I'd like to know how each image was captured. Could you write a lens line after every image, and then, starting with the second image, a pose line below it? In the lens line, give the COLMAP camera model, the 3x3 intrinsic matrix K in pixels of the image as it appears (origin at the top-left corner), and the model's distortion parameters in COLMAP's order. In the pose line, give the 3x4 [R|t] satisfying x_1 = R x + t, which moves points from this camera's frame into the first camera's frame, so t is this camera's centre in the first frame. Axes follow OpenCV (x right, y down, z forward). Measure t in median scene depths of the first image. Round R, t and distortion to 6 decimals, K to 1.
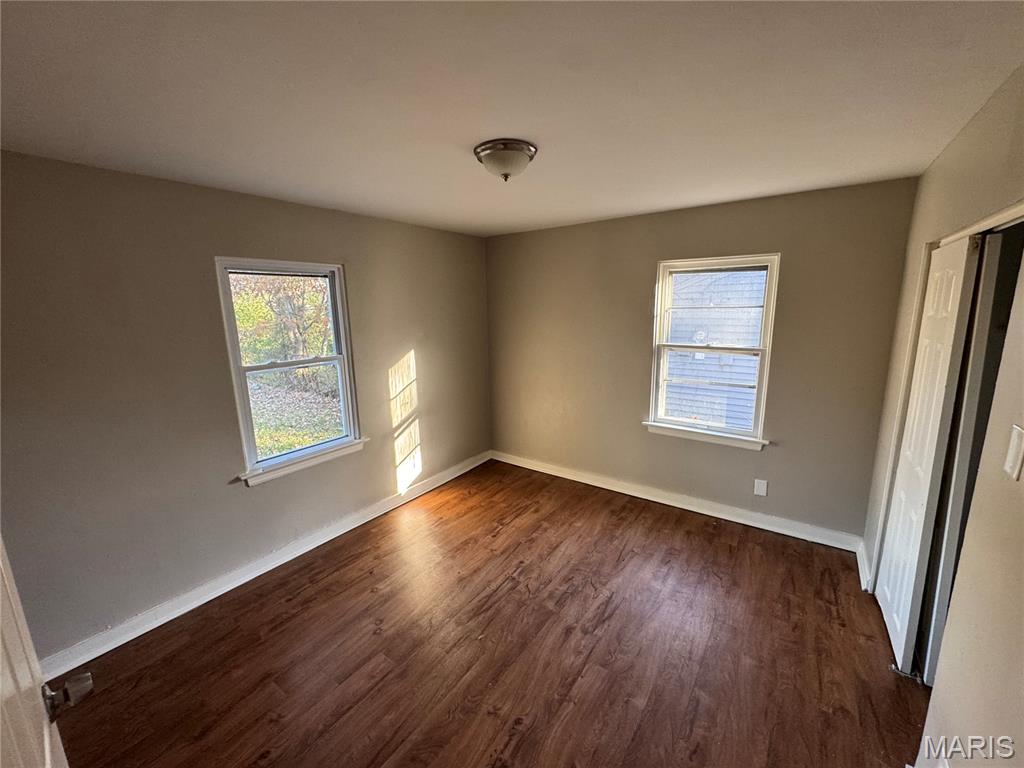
lens RADIAL K [[411.4, 0, 510.6], [0, 411.4, 383.6], [0, 0, 1]] dist [-0.000663, -0.000478]
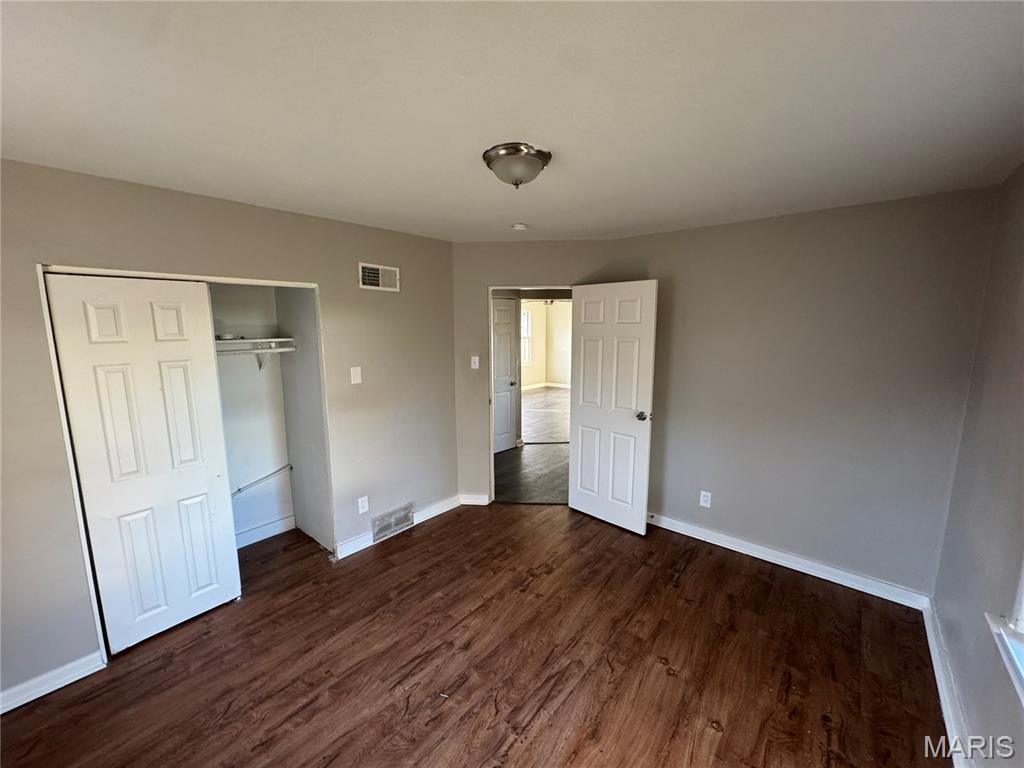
lens RADIAL K [[411.4, 0, 510.6], [0, 411.4, 383.6], [0, 0, 1]] dist [-0.000663, -0.000478]
pose [[-0.996497, 0.012147, 0.082744, -0.055192], [0.038814, 0.943558, 0.328924, -0.315431], [-0.074078, 0.330983, -0.940724, 1.652280]]
